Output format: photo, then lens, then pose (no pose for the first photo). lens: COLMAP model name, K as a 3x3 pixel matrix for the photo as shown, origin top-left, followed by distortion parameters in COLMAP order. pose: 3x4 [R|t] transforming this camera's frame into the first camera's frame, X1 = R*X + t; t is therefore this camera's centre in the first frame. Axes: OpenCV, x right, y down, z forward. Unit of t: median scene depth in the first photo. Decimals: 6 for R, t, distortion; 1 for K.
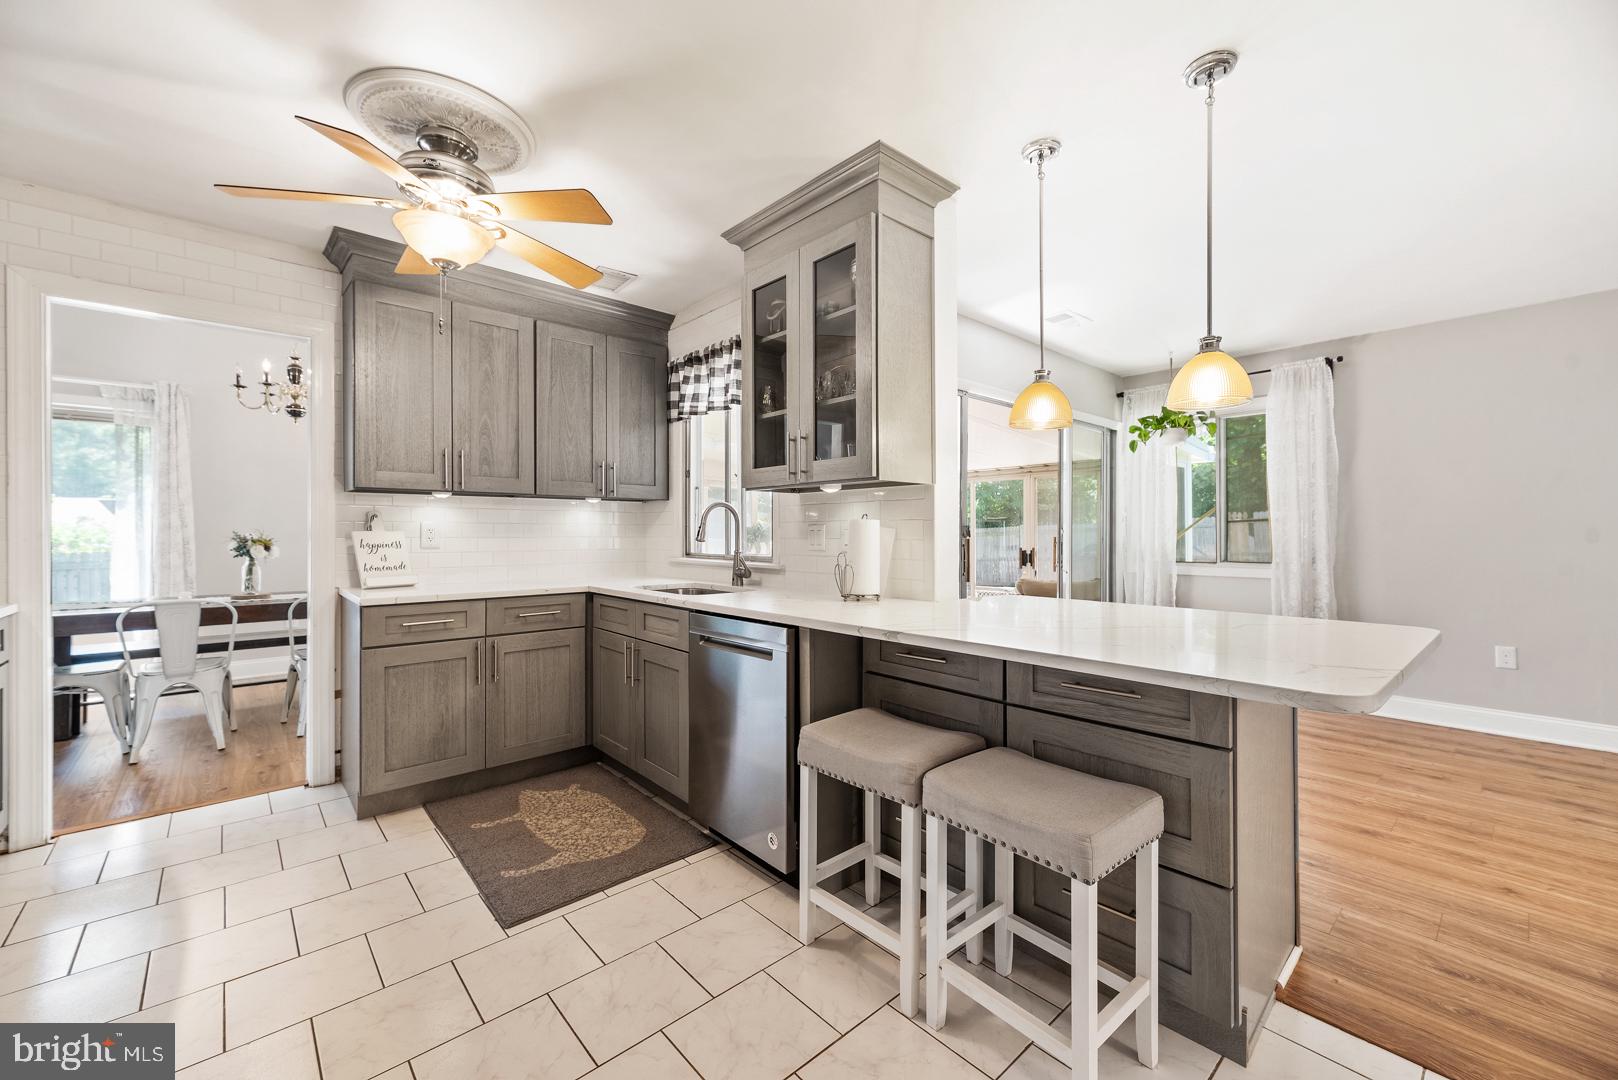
lens RADIAL K [[643.6, 0, 809.0], [0, 643.6, 540.0], [0, 0, 1]] dist [0.002729, 0.000410]
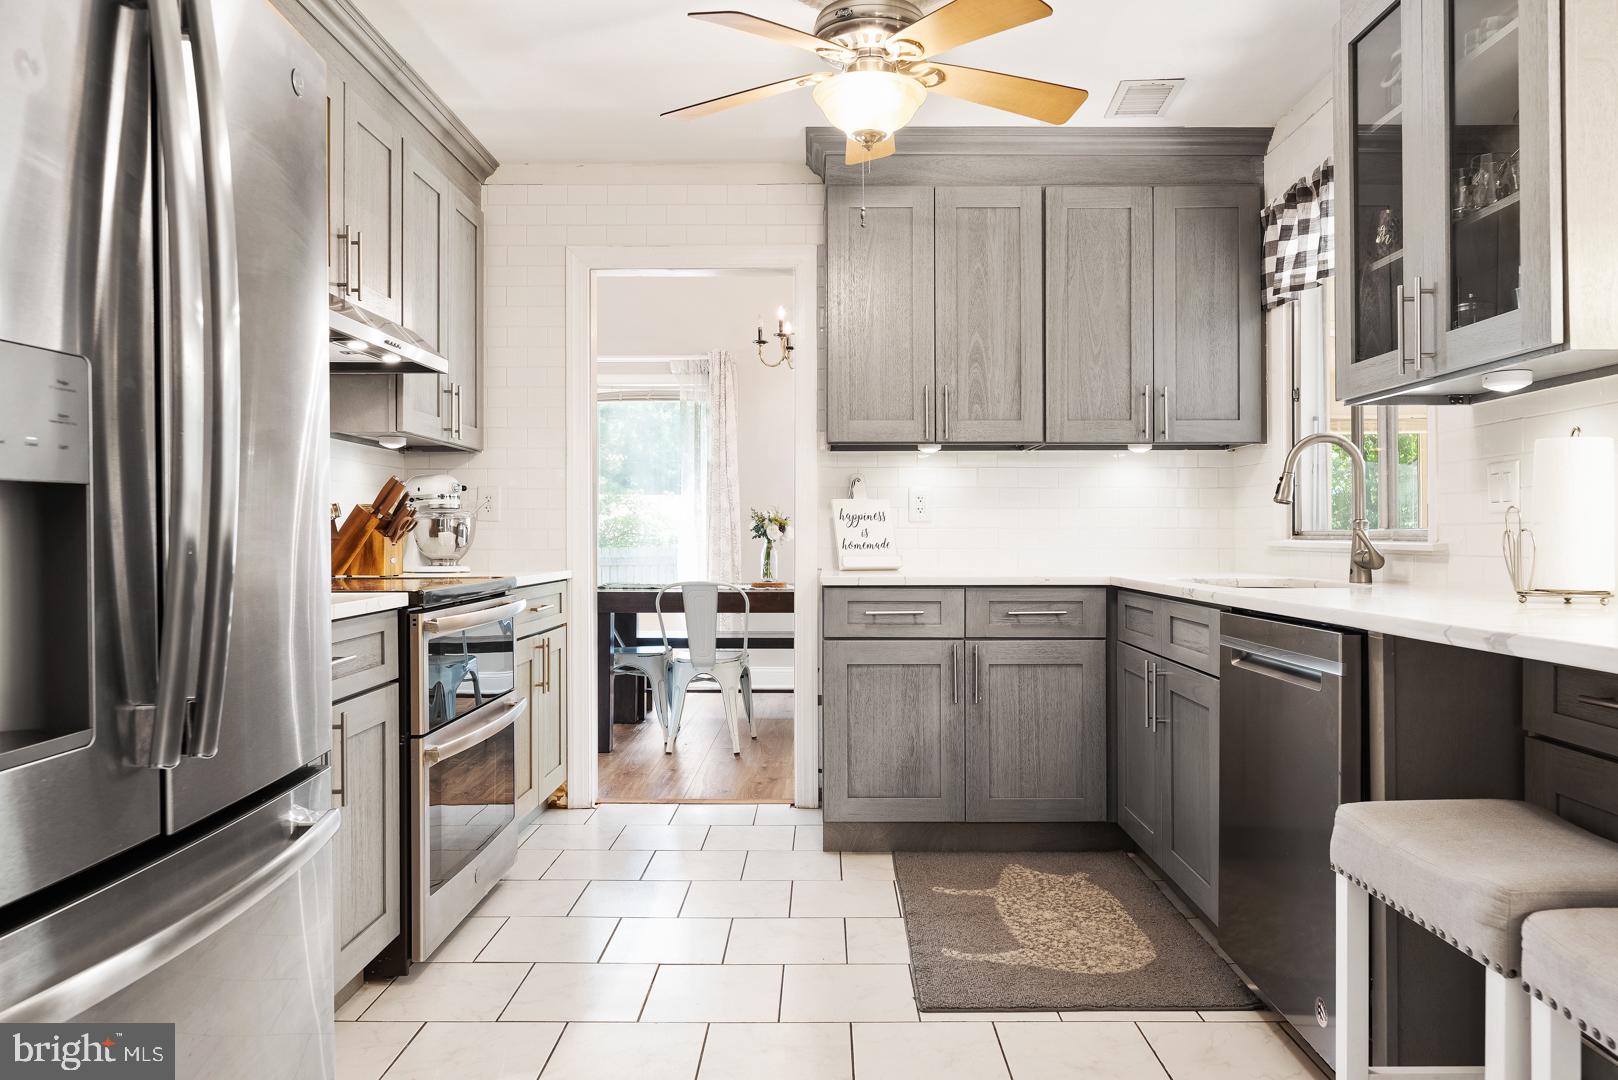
lens RADIAL K [[1039.9, 0, 809.0], [0, 1039.9, 540.0], [0, 0, 1]] dist [0.000534, 0.000167]
pose [[0.738318, 0.004314, -0.674439, 0.146464], [-0.006247, 0.999980, -0.000443, 0.037919], [0.674424, 0.004540, 0.738330, 0.016765]]
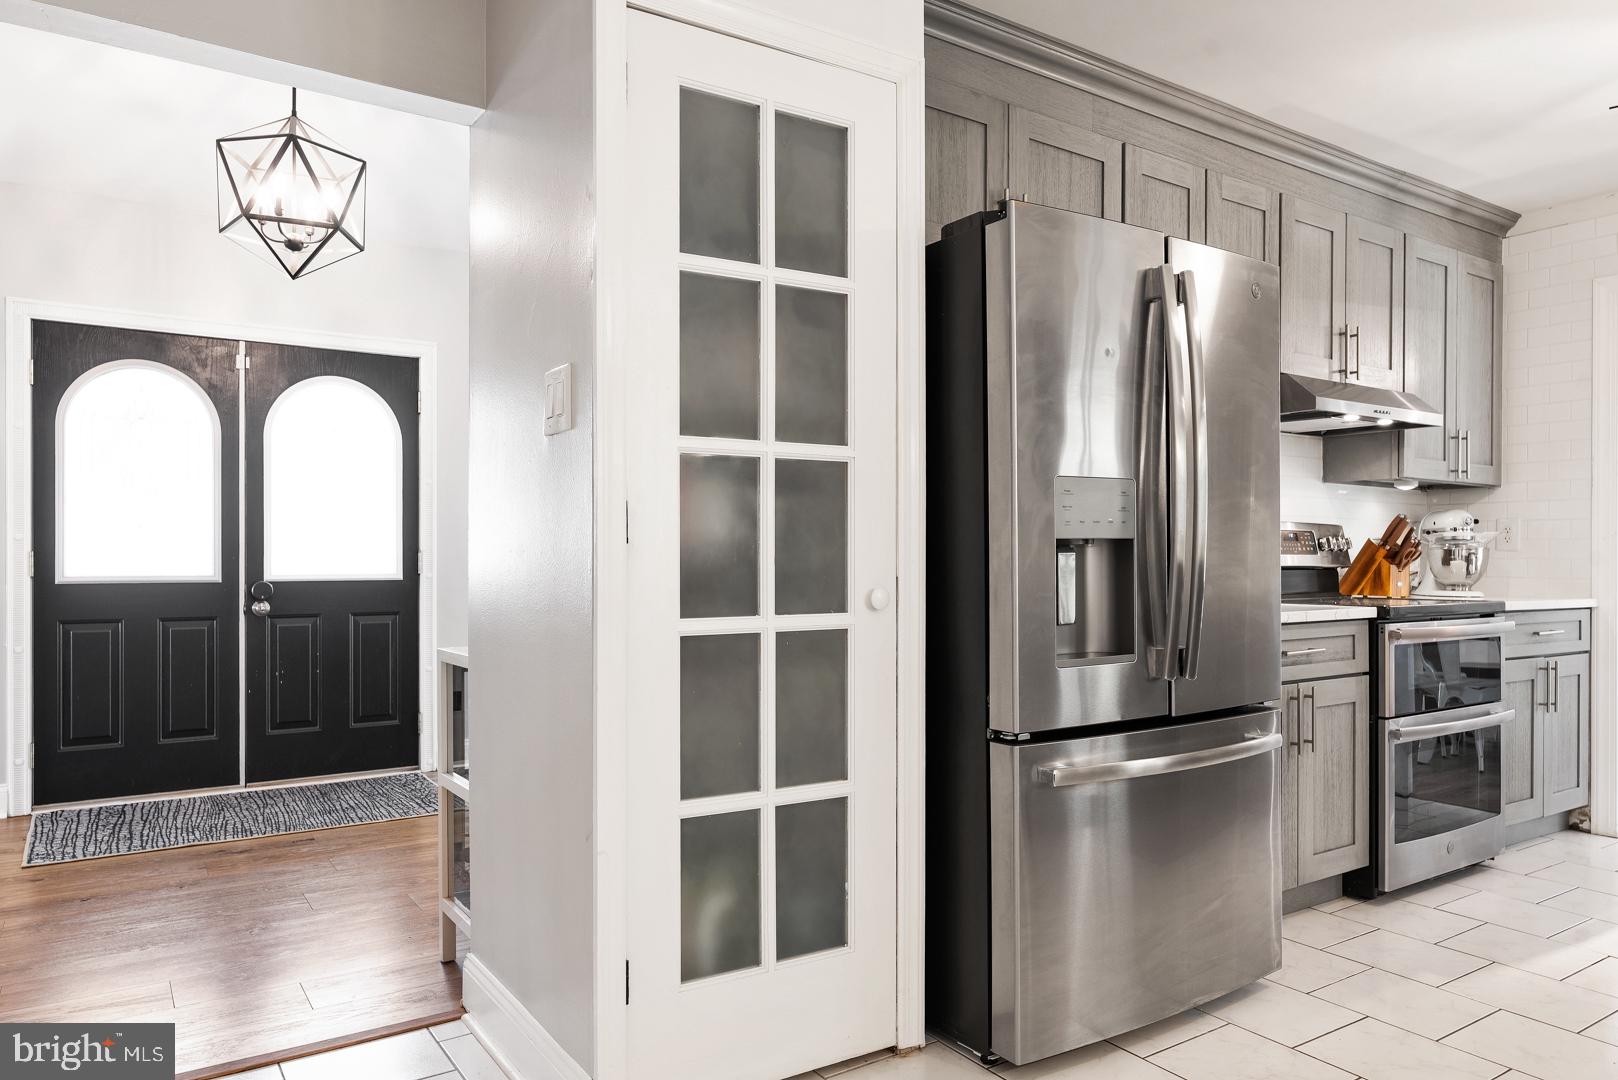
lens RADIAL K [[1039.9, 0, 809.0], [0, 1039.9, 540.0], [0, 0, 1]] dist [0.000534, 0.000167]
pose [[-0.156581, -0.018793, -0.987486, 0.529790], [-0.011667, 0.999784, -0.017177, 0.036810], [0.987596, 0.008831, -0.156766, -0.002861]]
